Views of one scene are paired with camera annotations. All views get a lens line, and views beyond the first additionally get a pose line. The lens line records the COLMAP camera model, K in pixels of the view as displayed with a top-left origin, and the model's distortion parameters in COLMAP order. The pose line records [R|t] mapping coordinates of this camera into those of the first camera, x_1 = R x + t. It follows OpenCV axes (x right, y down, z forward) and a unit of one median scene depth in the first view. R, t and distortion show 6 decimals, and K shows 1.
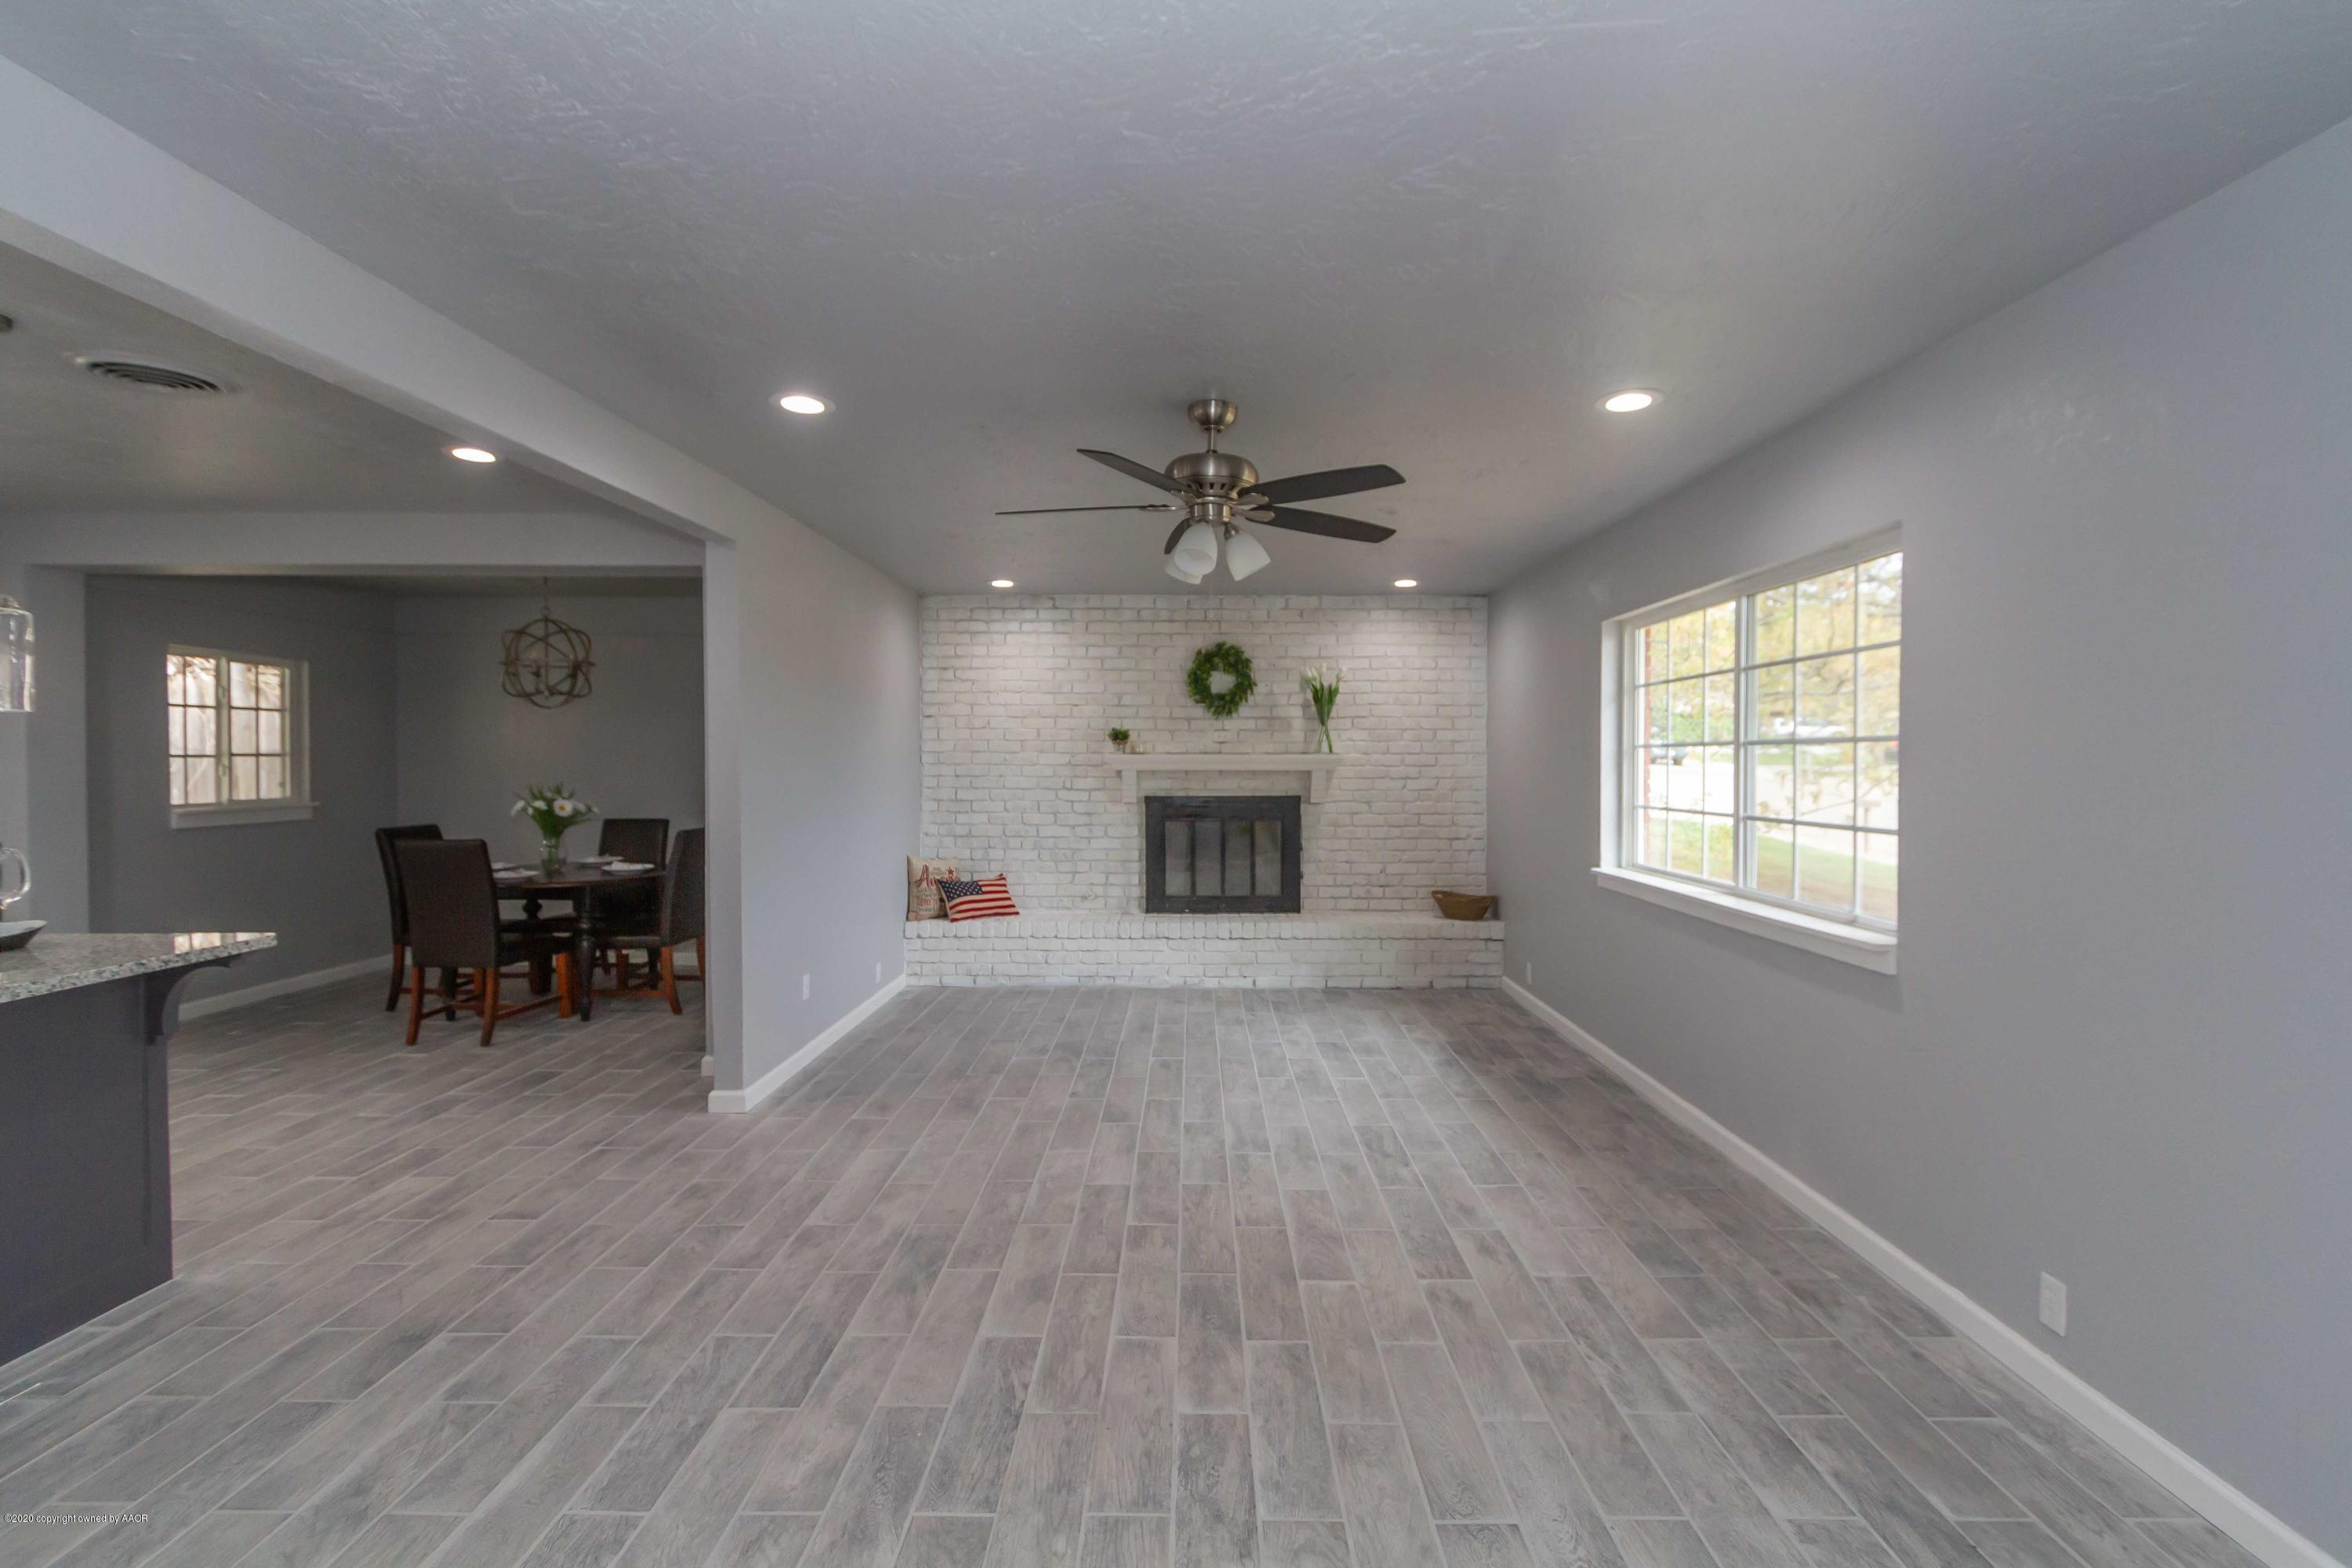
lens RADIAL K [[1091.6, 0, 1160.1], [0, 1091.6, 761.4], [0, 0, 1]] dist [0.001148, 0.000377]
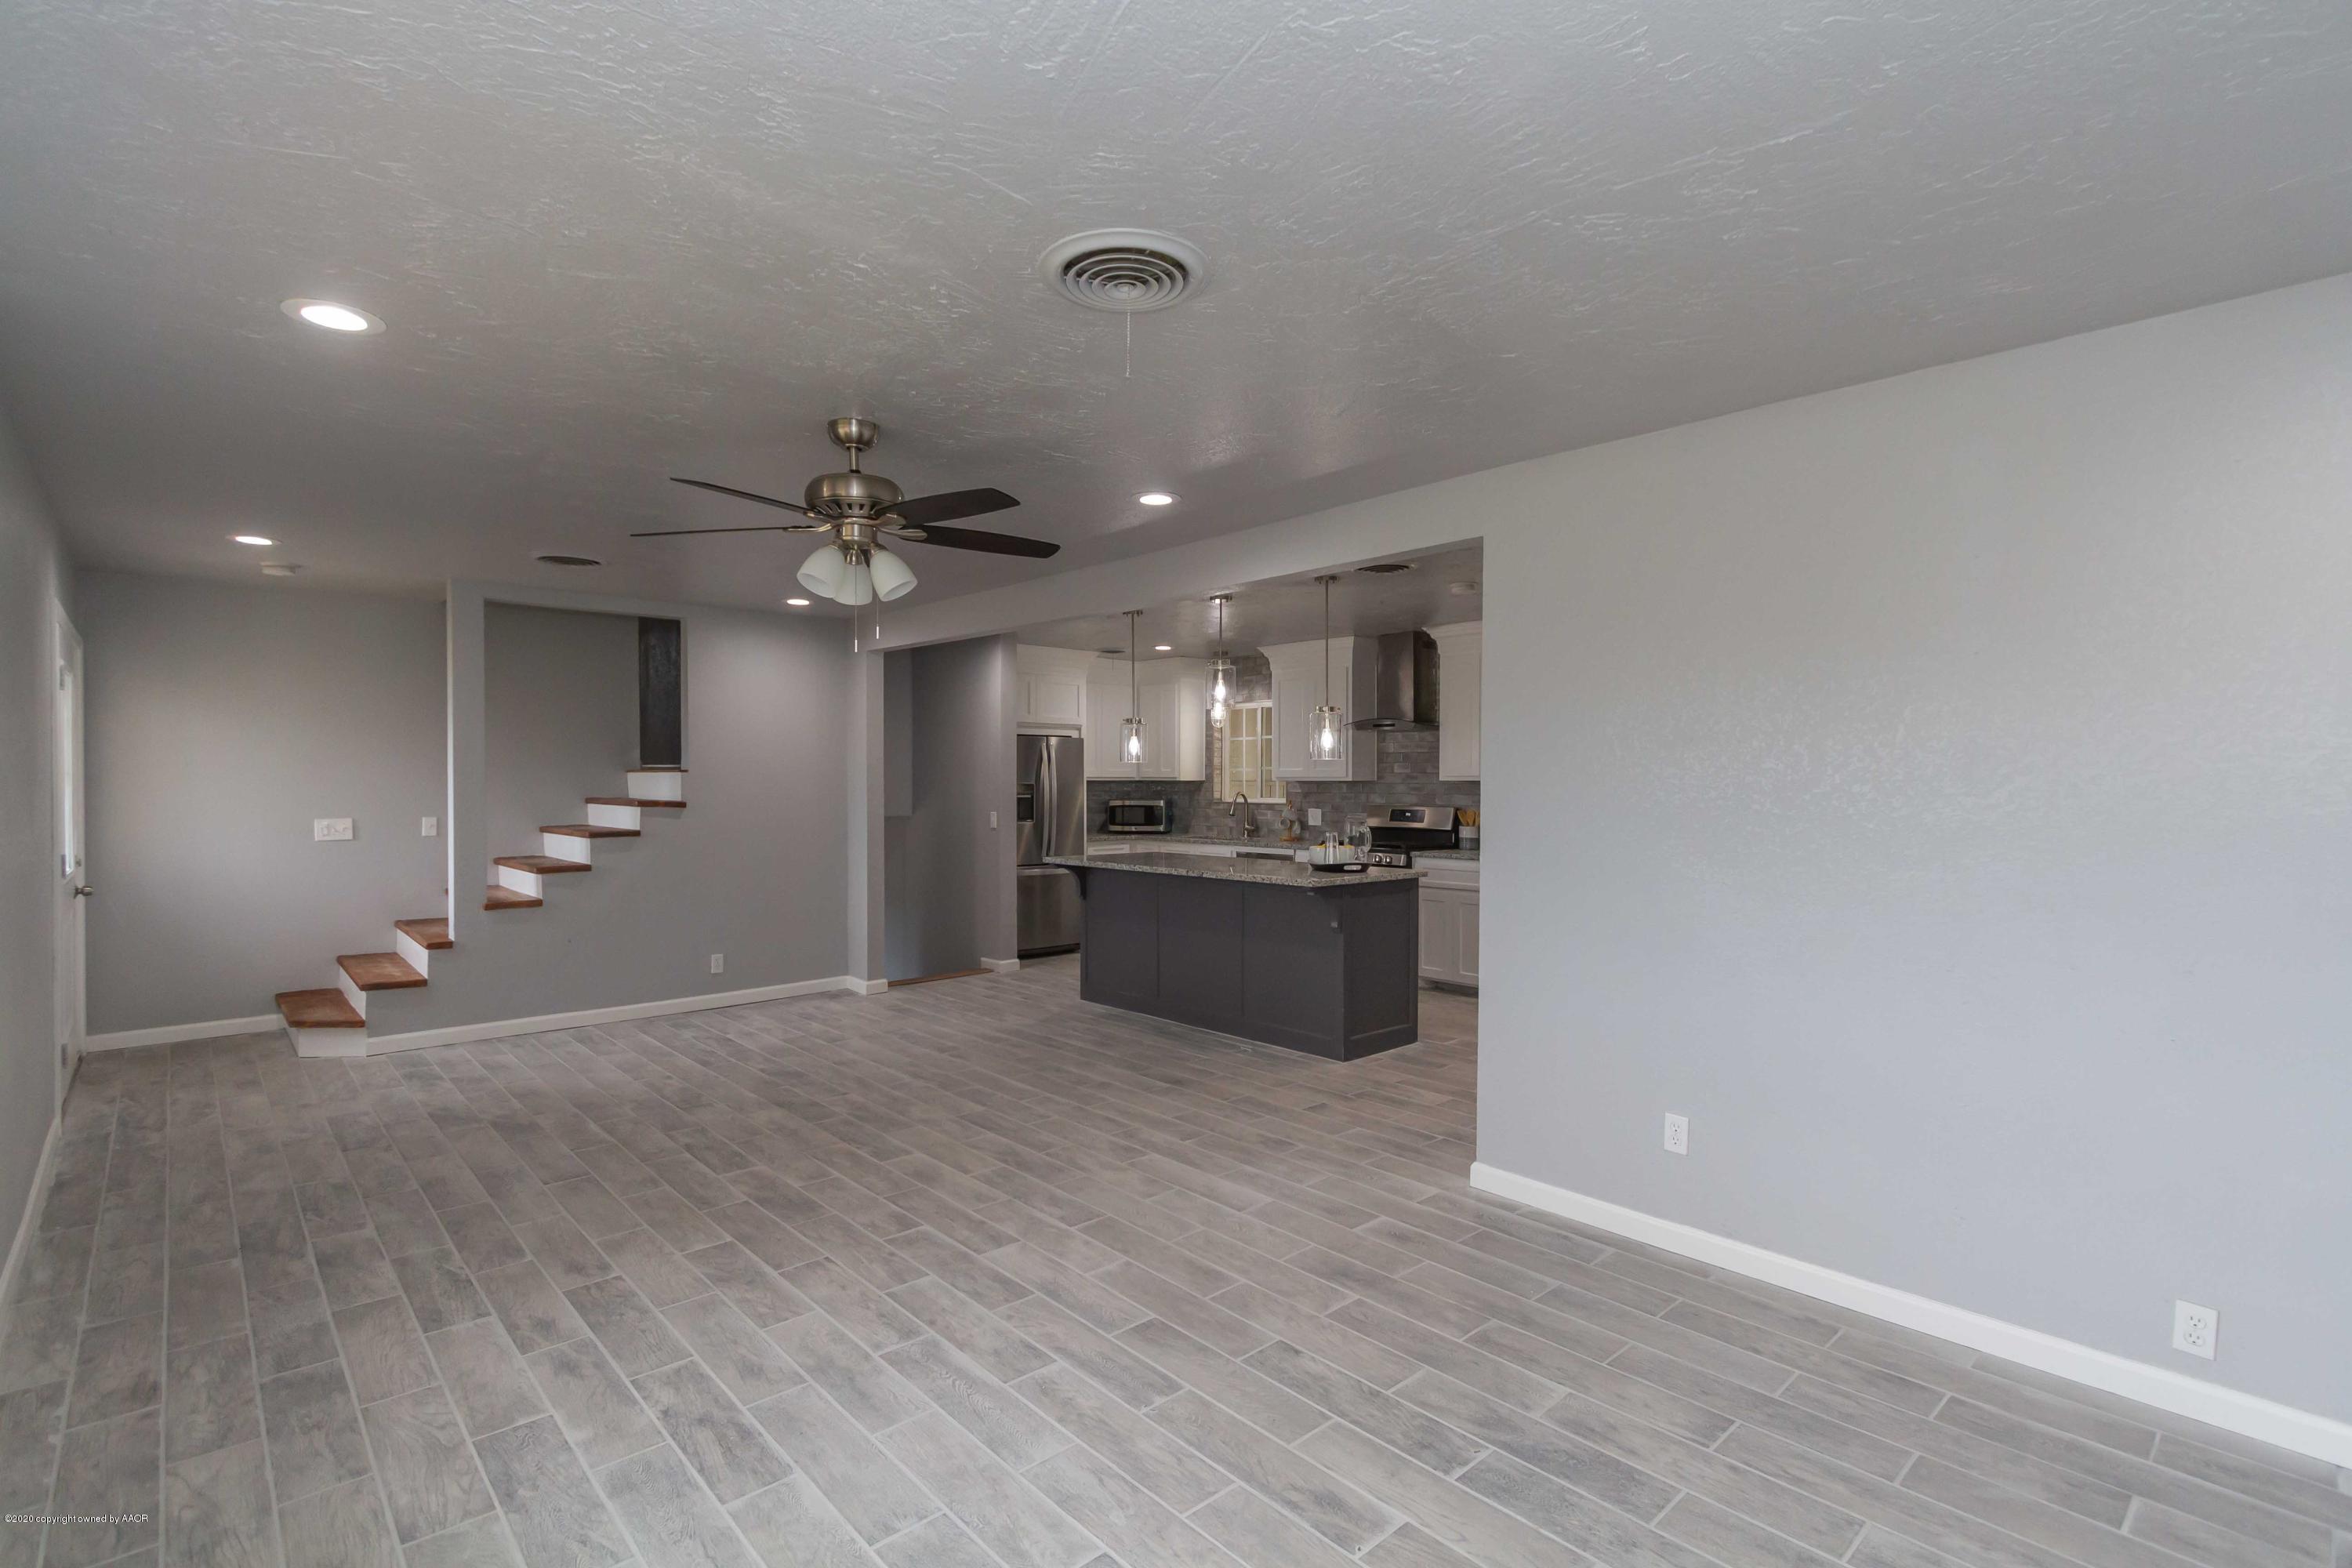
lens RADIAL K [[1087.1, 0, 1188.1], [0, 1087.1, 790.9], [0, 0, 1]] dist [0.003038, -0.000158]
pose [[-0.714402, 0.005526, -0.699714, 0.252437], [-0.004508, 0.999912, 0.012499, -0.004803], [0.699721, 0.012083, -0.714314, 0.929783]]
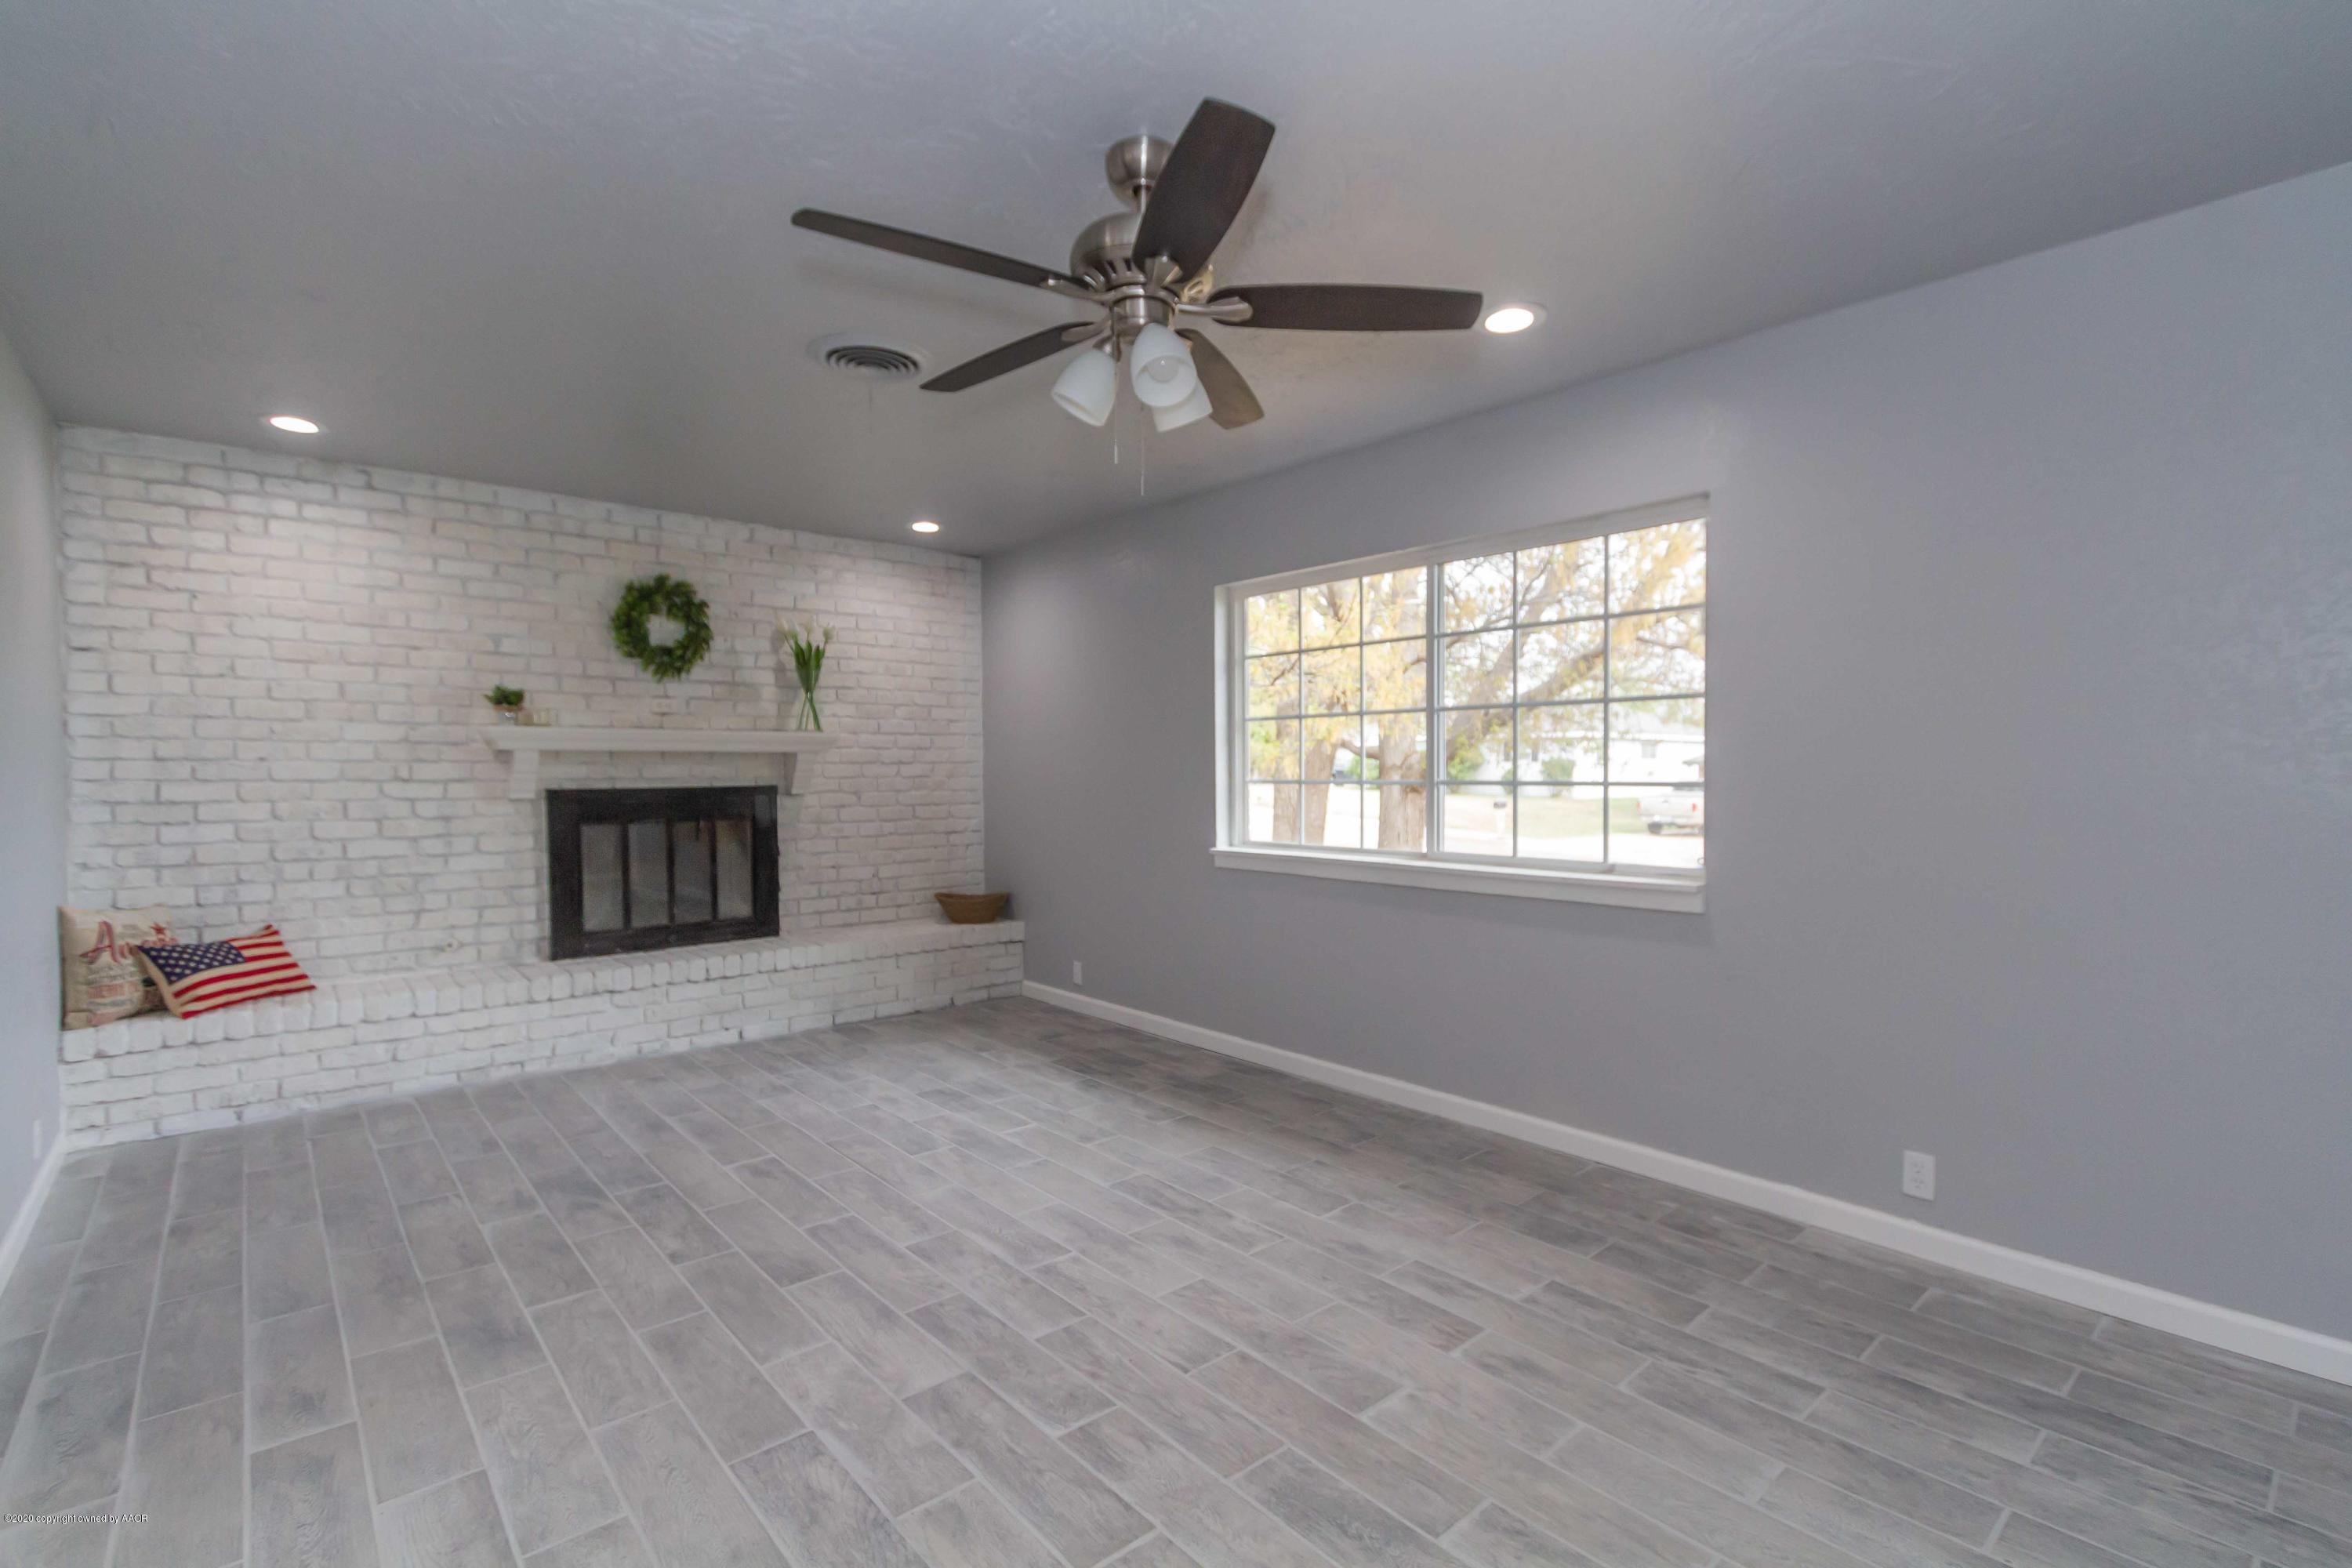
lens RADIAL K [[1087.1, 0, 1188.1], [0, 1087.1, 790.9], [0, 0, 1]] dist [0.003038, -0.000158]
pose [[0.734132, -0.016844, 0.678798, -0.187184], [0.004712, 0.999795, 0.019713, 0.022081], [-0.678991, -0.011273, 0.734060, 0.241447]]
